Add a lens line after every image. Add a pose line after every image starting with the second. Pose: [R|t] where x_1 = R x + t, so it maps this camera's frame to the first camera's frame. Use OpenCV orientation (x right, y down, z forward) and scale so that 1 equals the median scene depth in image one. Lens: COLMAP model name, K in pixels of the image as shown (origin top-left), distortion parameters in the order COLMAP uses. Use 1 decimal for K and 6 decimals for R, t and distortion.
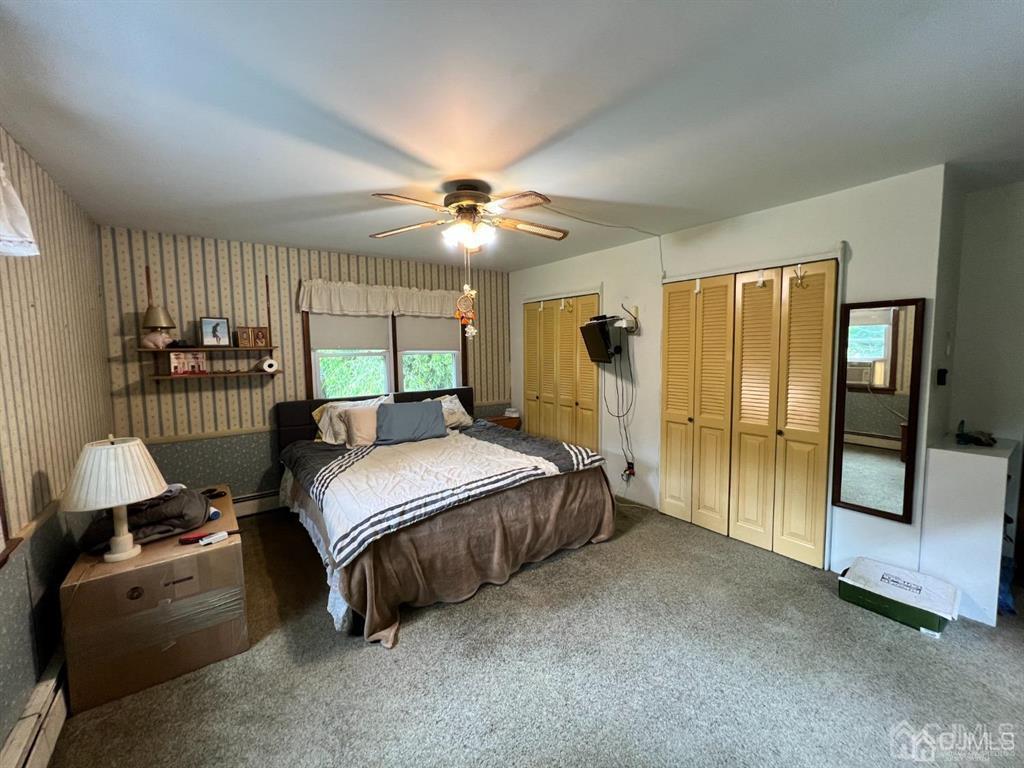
lens RADIAL K [[412.0, 0, 509.1], [0, 412.0, 380.3], [0, 0, 1]] dist [0.000492, -0.000259]
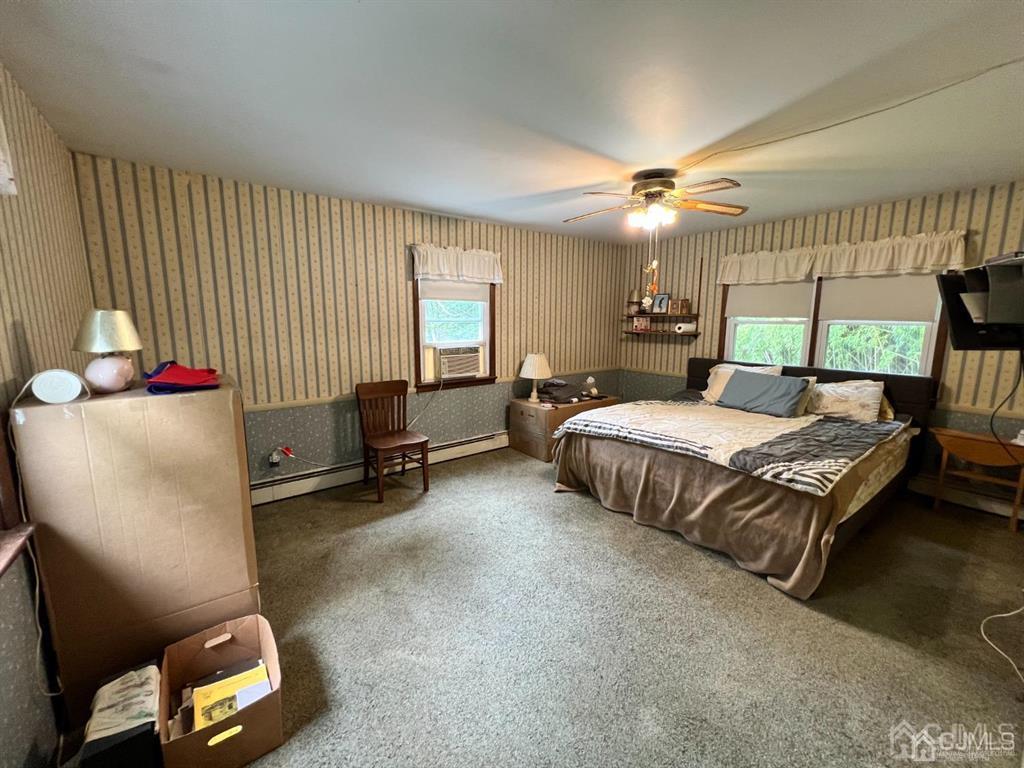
lens RADIAL K [[410.4, 0, 515.0], [0, 410.4, 382.5], [0, 0, 1]] dist [-0.002477, -0.000114]
pose [[0.021631, 0.170210, -0.985170, 0.814643], [-0.084199, 0.982210, 0.167849, -0.043689], [0.996214, 0.079320, 0.035578, 0.457635]]
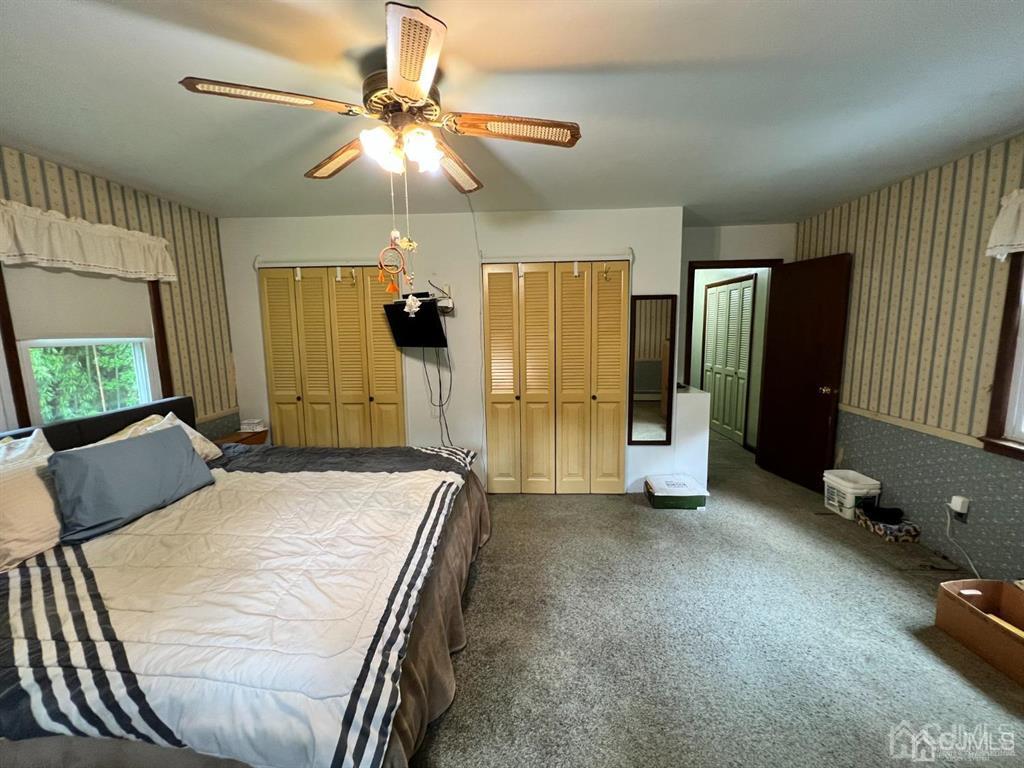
lens RADIAL K [[410.4, 0, 512.6], [0, 410.4, 380.8], [0, 0, 1]] dist [-0.002477, -0.000114]
pose [[0.630600, -0.102156, 0.769356, -0.382891], [0.069647, 0.994749, 0.074998, -0.027762], [-0.772977, 0.006290, 0.634403, 0.355404]]
